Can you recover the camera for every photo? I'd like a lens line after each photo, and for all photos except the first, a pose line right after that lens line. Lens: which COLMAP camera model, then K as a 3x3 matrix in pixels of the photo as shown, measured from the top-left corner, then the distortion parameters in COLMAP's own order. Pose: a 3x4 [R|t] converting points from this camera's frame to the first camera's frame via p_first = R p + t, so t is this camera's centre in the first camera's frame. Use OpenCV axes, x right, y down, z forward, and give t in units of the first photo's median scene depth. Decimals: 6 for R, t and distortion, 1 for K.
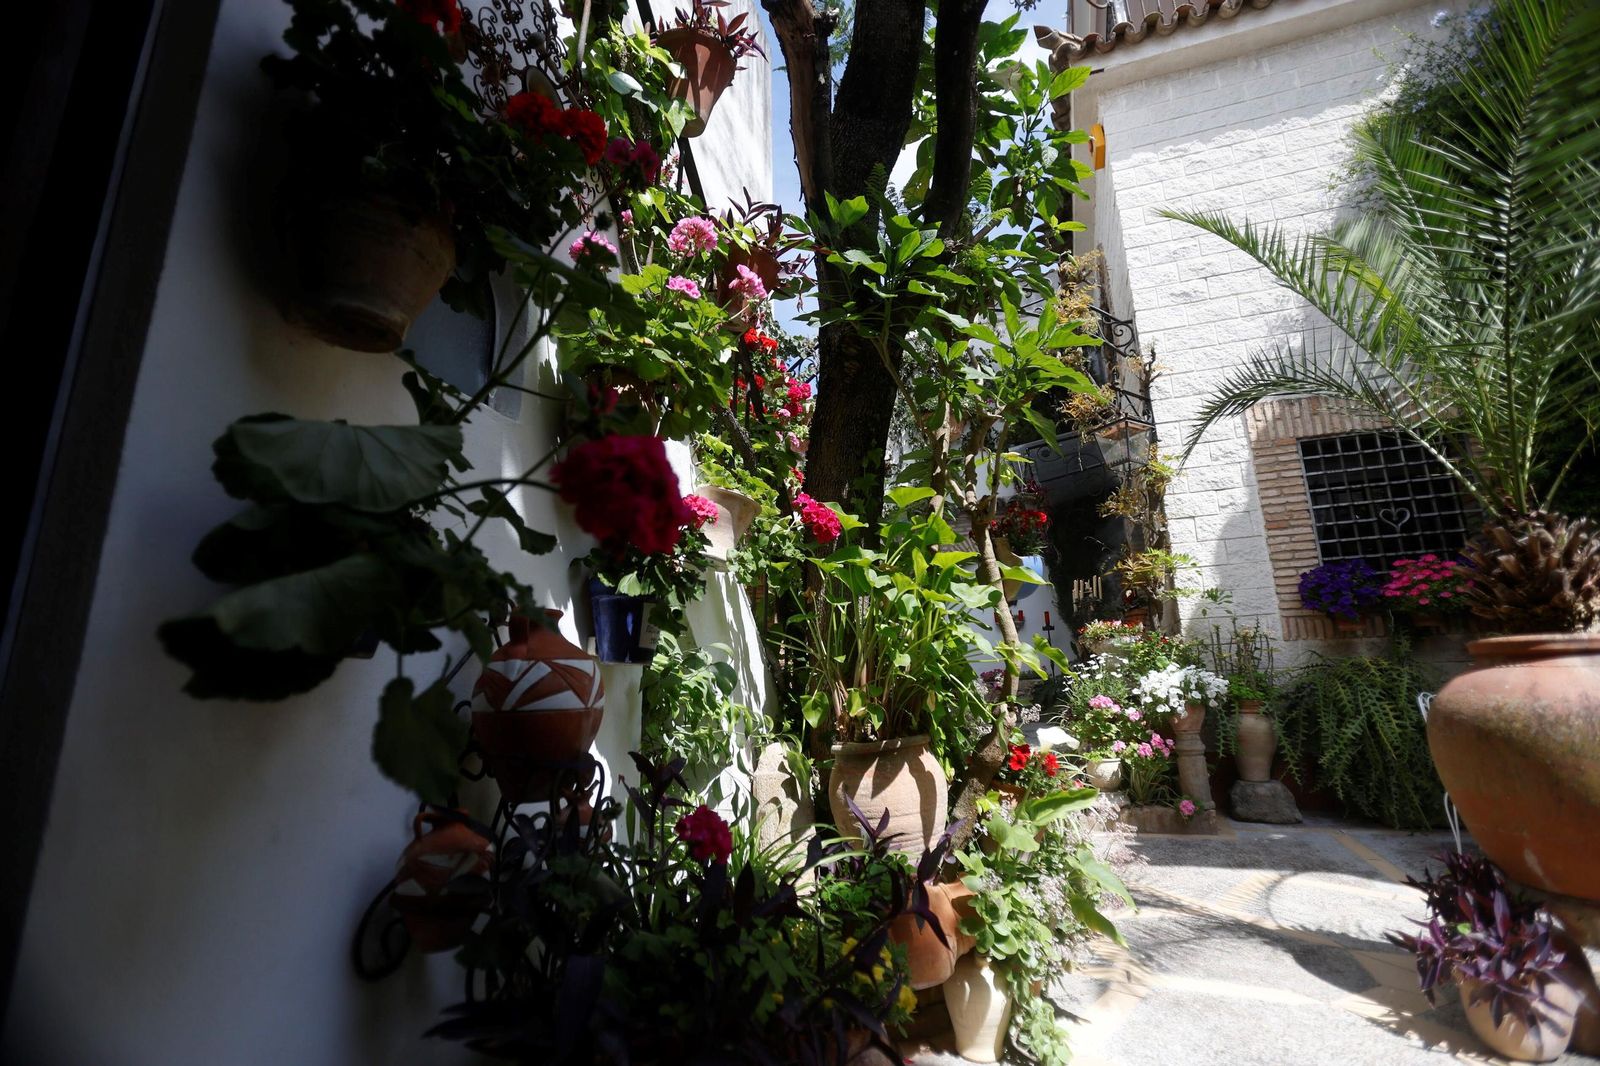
lens RADIAL K [[724.2, 0, 796.0], [0, 724.2, 536.1], [0, 0, 1]] dist [-0.082832, 0.033030]
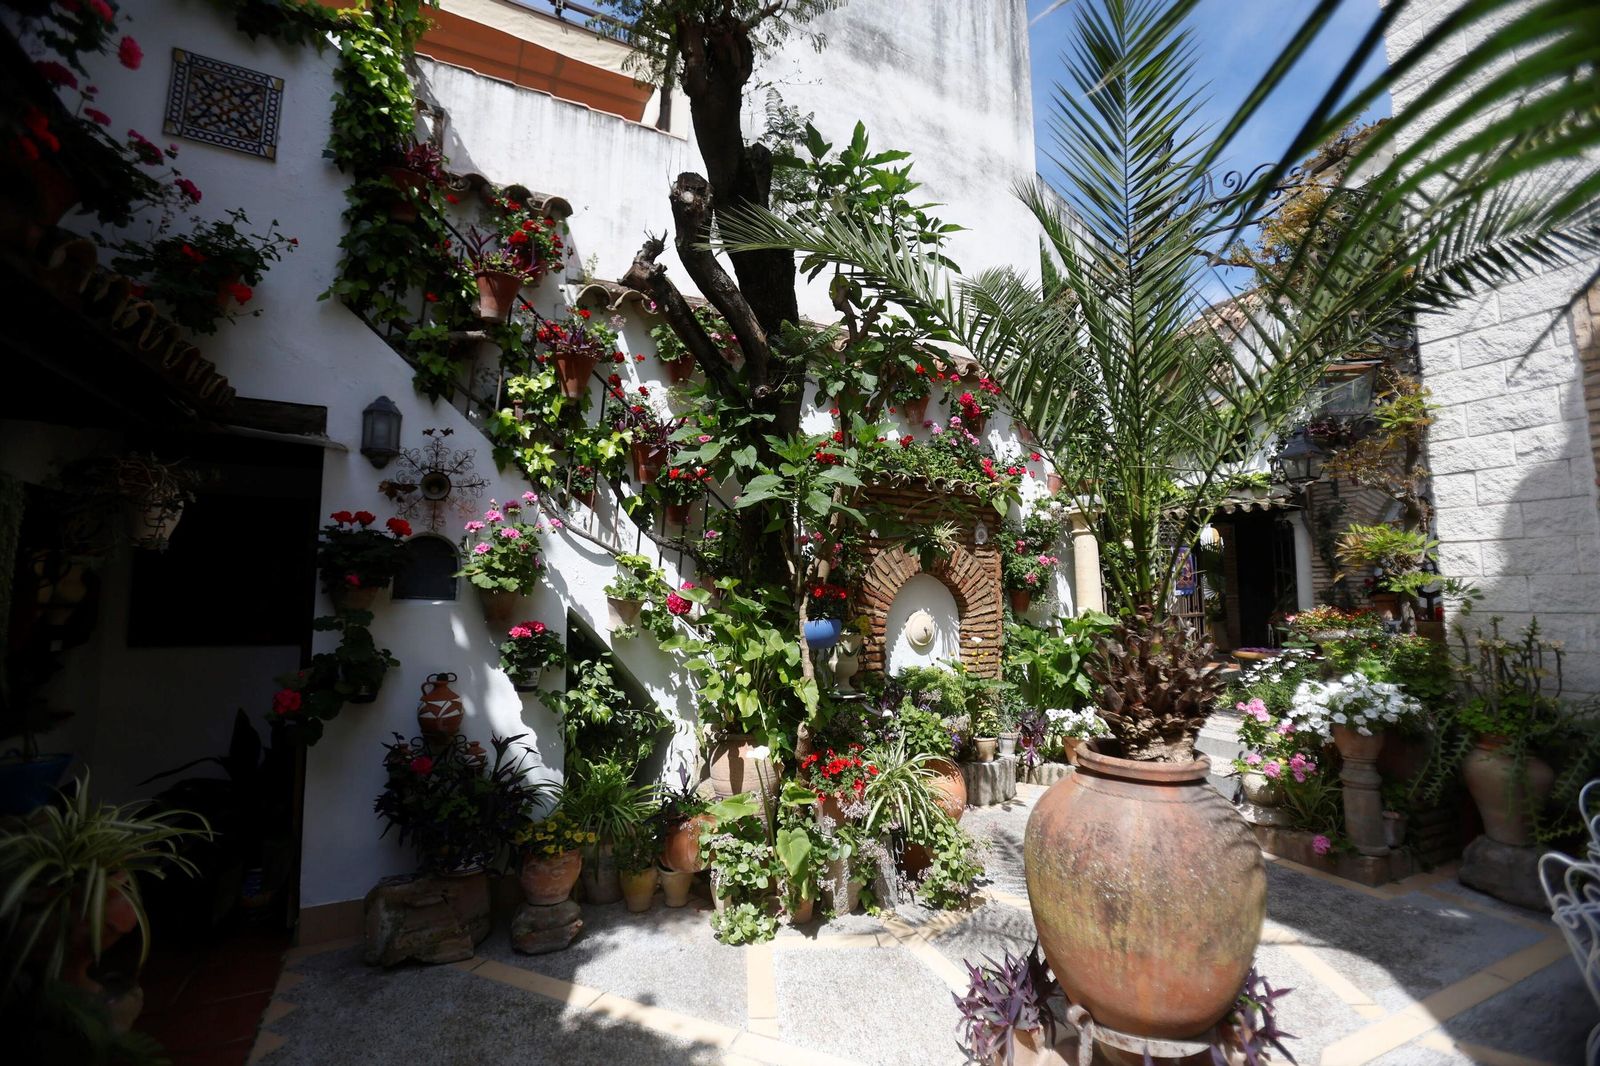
lens RADIAL K [[724.2, 0, 796.0], [0, 724.2, 536.1], [0, 0, 1]] dist [-0.082832, 0.033030]
pose [[0.692387, -0.036464, -0.720604, 0.600339], [0.138291, 0.986913, 0.082935, -0.117490], [0.708150, -0.157076, 0.688368, 0.018738]]
